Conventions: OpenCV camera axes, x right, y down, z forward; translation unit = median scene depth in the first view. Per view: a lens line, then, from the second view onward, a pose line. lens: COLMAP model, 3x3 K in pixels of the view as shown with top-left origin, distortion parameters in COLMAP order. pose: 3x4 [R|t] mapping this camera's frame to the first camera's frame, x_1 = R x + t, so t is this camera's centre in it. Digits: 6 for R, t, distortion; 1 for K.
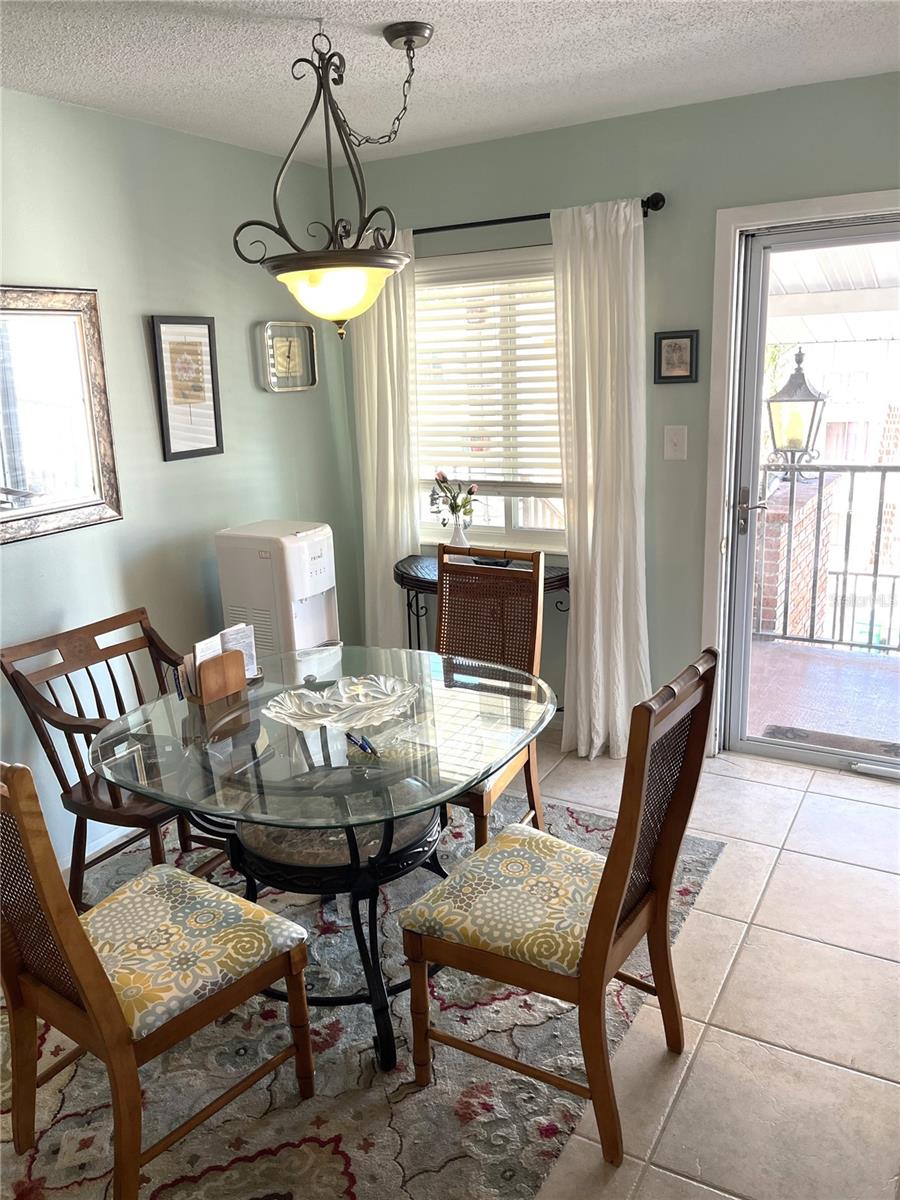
lens RADIAL K [[926.6, 0, 448.8], [0, 926.6, 599.7], [0, 0, 1]] dist [0.031652, -0.016096]
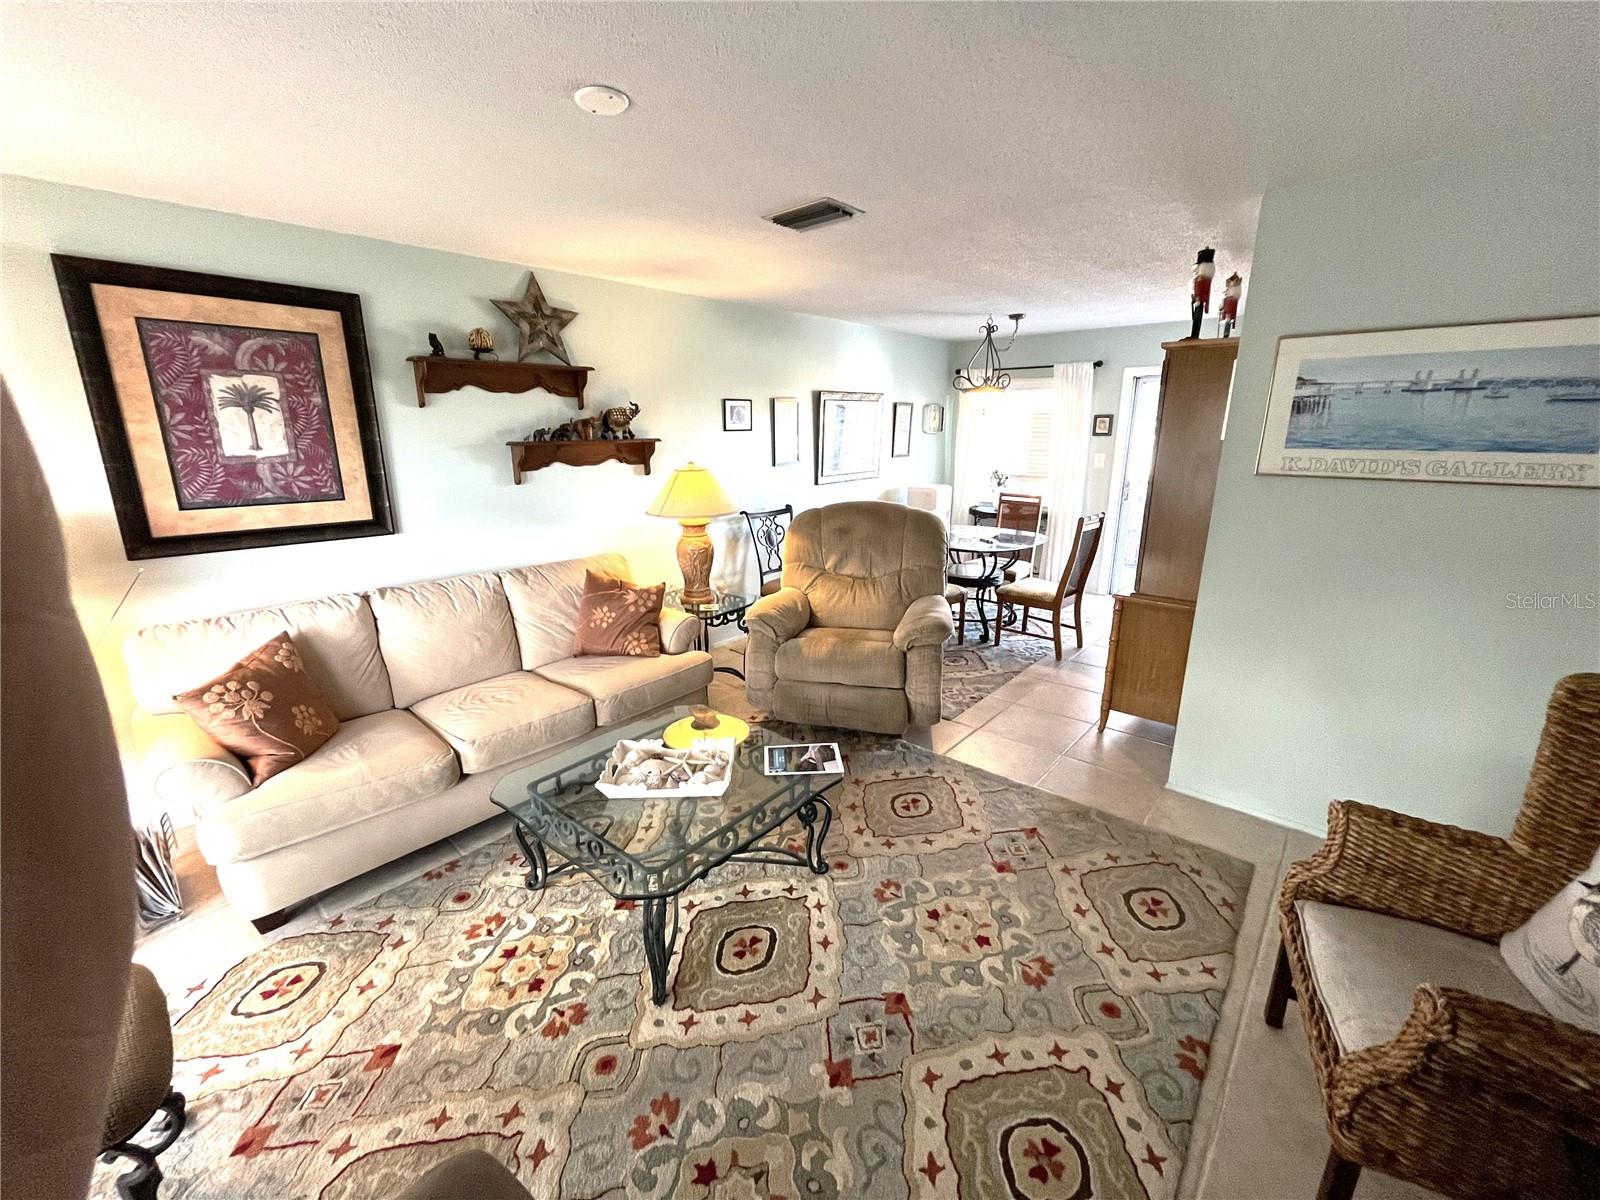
lens RADIAL K [[647.2, 0, 800.0], [0, 647.2, 593.1], [0, 0, 1]] dist [-0.000663, 0.000163]
pose [[0.978783, 0.085721, -0.186107, -0.191839], [-0.084505, 0.996318, 0.014472, 0.235679], [0.186663, 0.001562, 0.982423, -0.870688]]
